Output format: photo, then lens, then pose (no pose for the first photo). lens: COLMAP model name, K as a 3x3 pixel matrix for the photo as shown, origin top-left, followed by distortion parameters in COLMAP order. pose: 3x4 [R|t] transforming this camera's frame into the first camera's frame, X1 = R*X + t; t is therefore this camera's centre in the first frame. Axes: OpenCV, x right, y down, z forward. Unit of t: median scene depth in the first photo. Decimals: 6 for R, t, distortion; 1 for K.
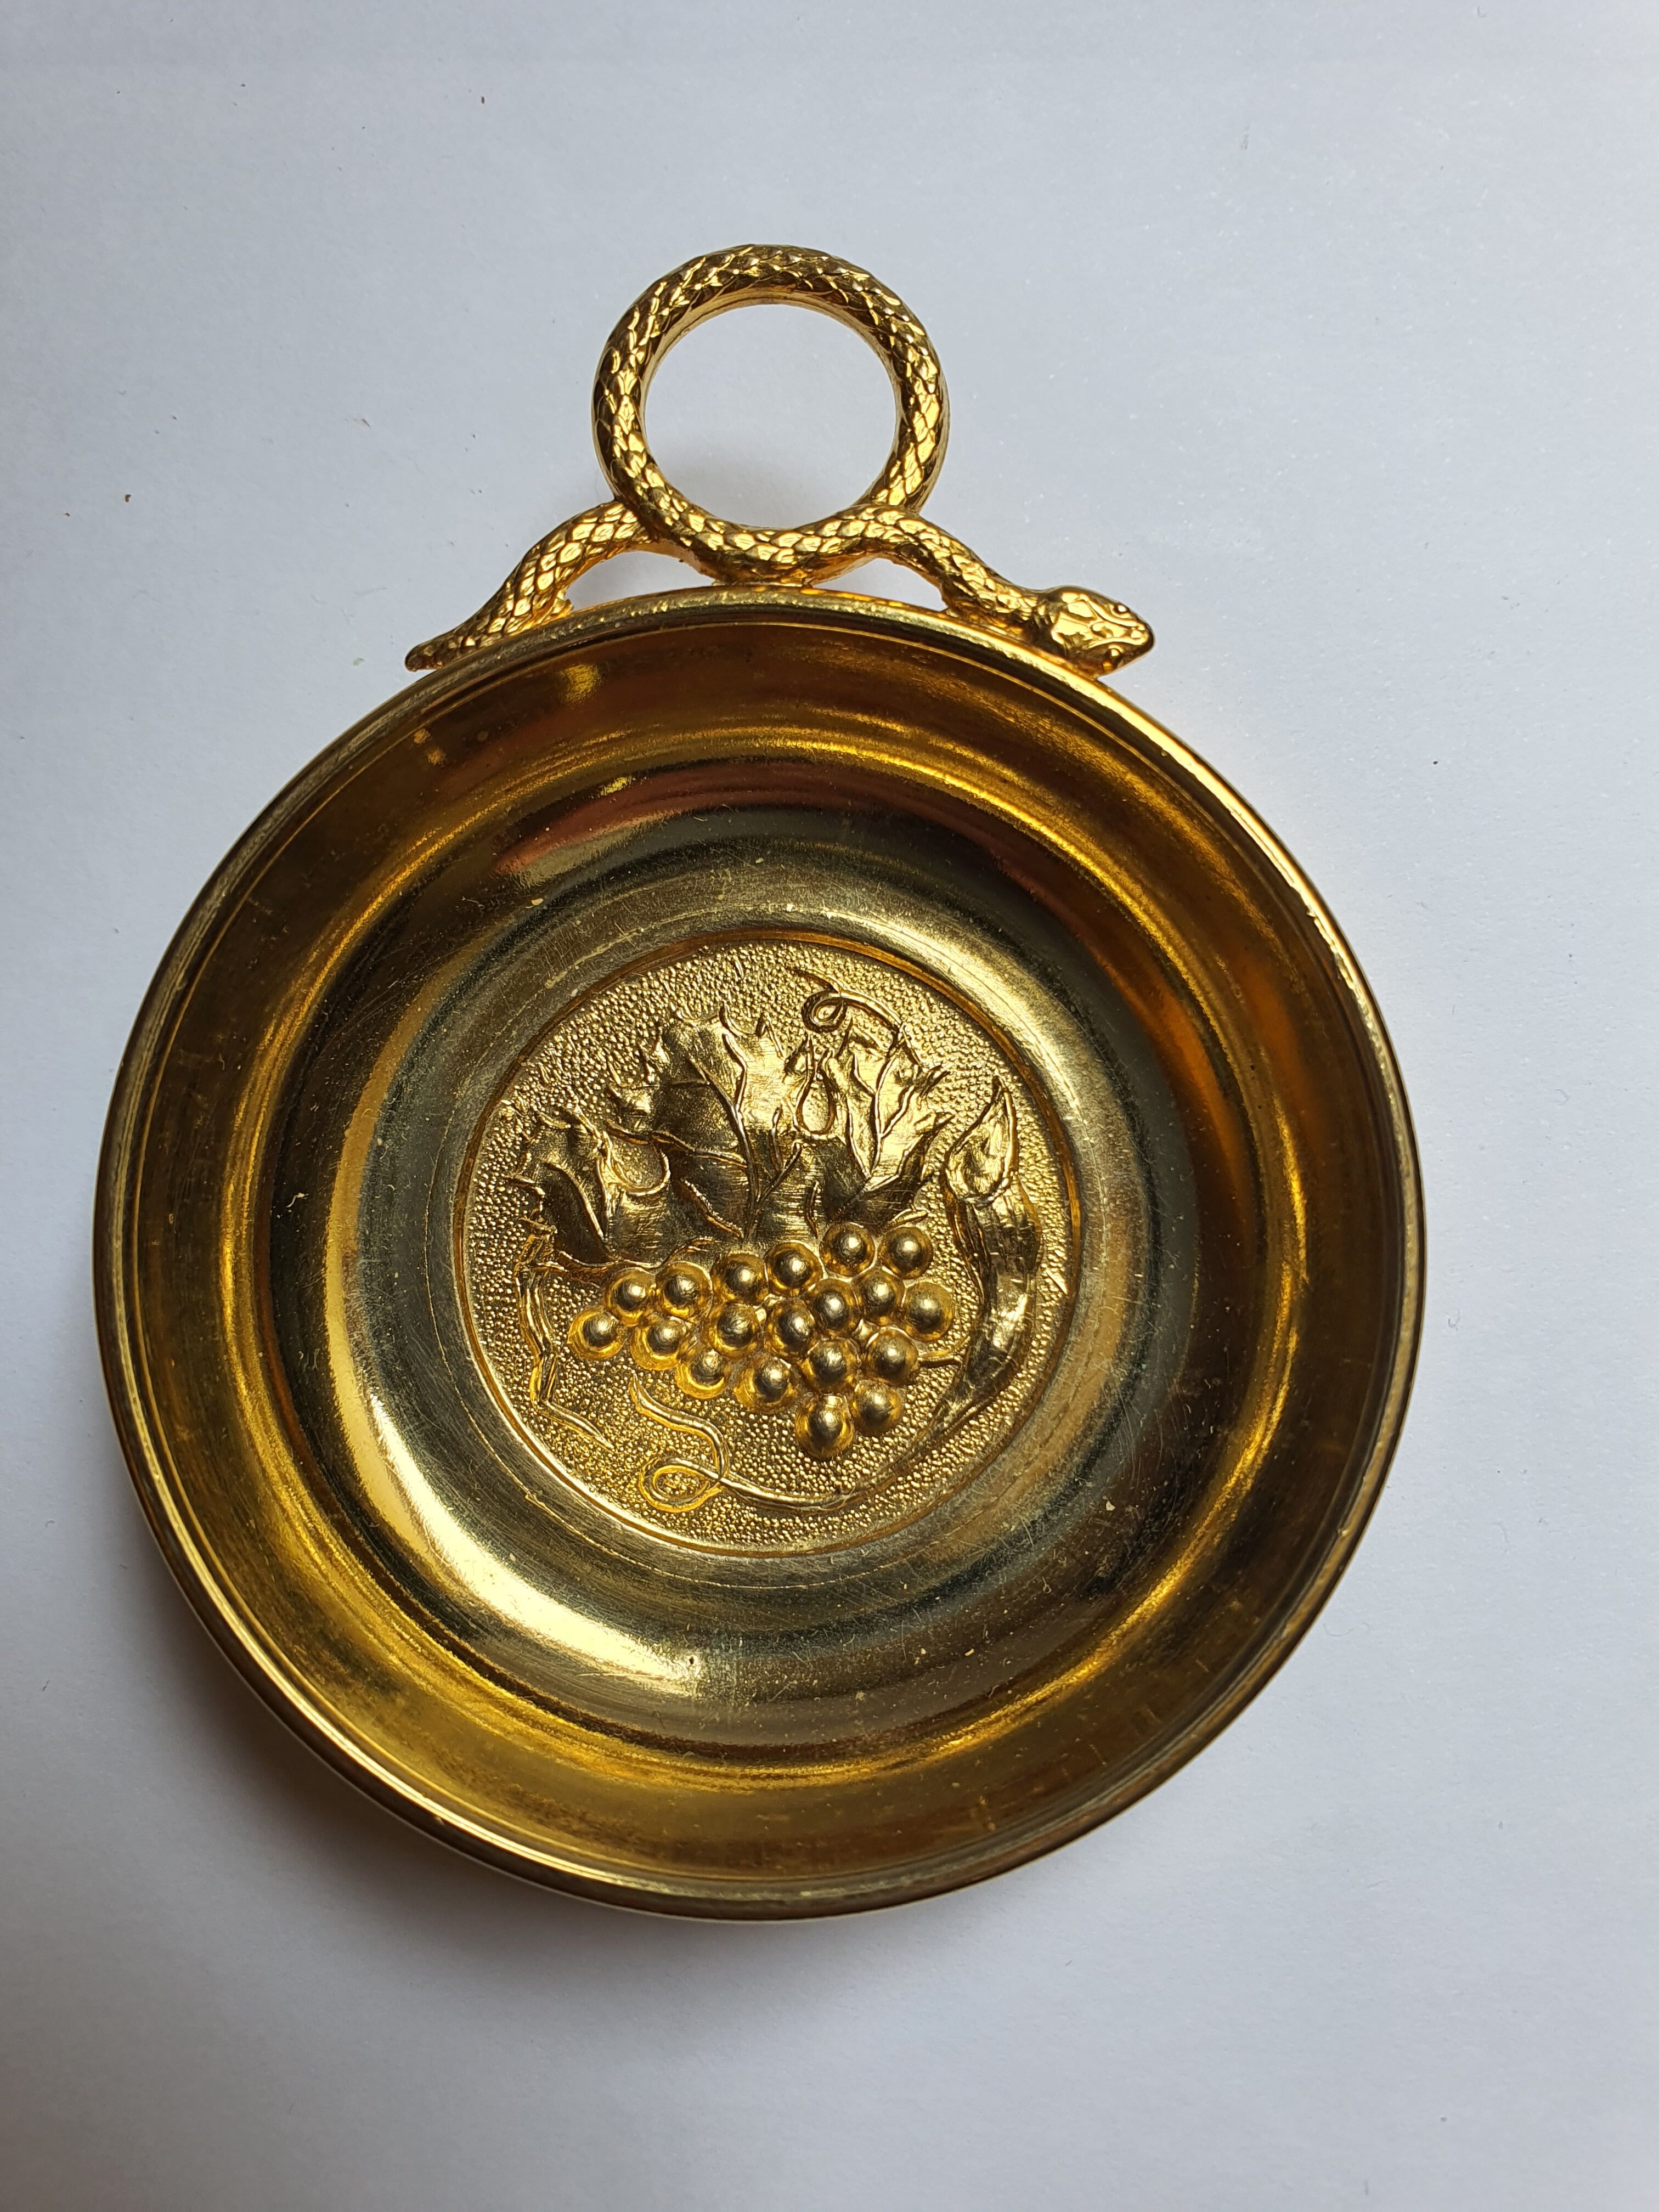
lens RADIAL K [[2716.8, 0, 832.4], [0, 2716.8, 1104.5], [0, 0, 1]] dist [0.061672, 0.000000]
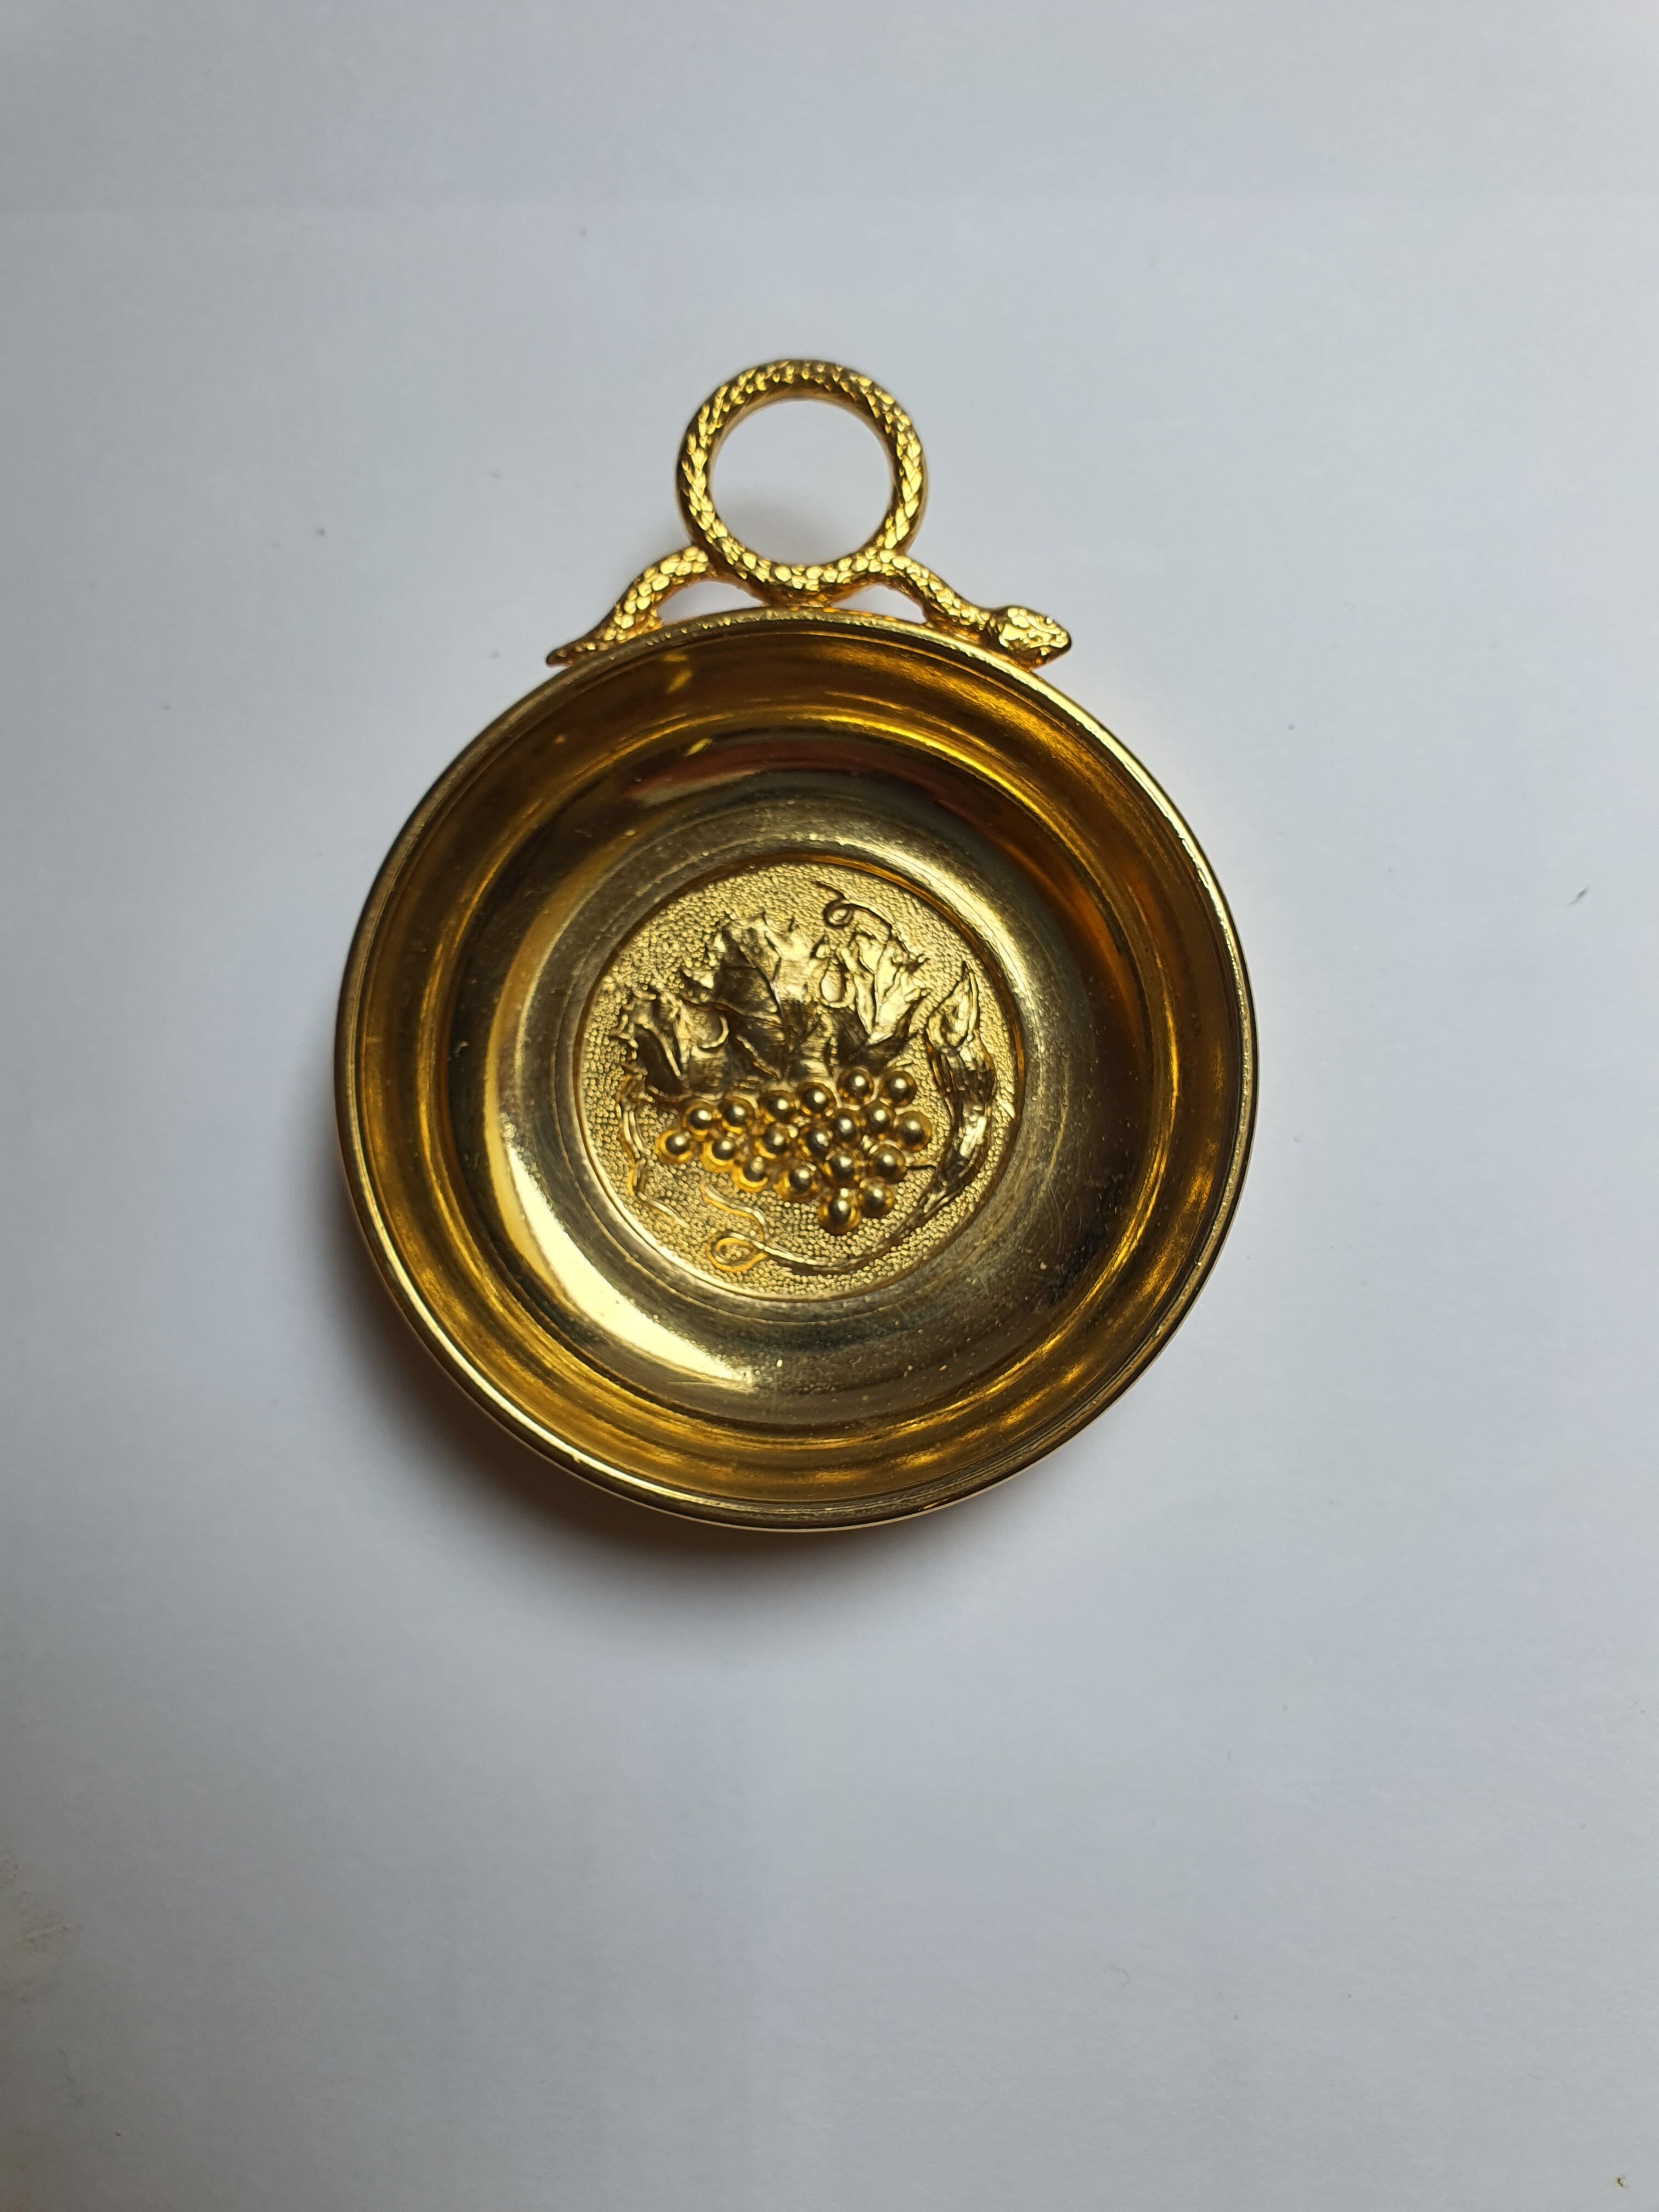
lens RADIAL K [[2716.8, 0, 804.4], [0, 2716.8, 1178.2], [0, 0, 1]] dist [0.061672, 0.000000]
pose [[0.999947, -0.000825, -0.010225, -0.006395], [0.001175, 0.999413, 0.034238, 0.053398], [0.010191, -0.034248, 0.999361, -0.387471]]
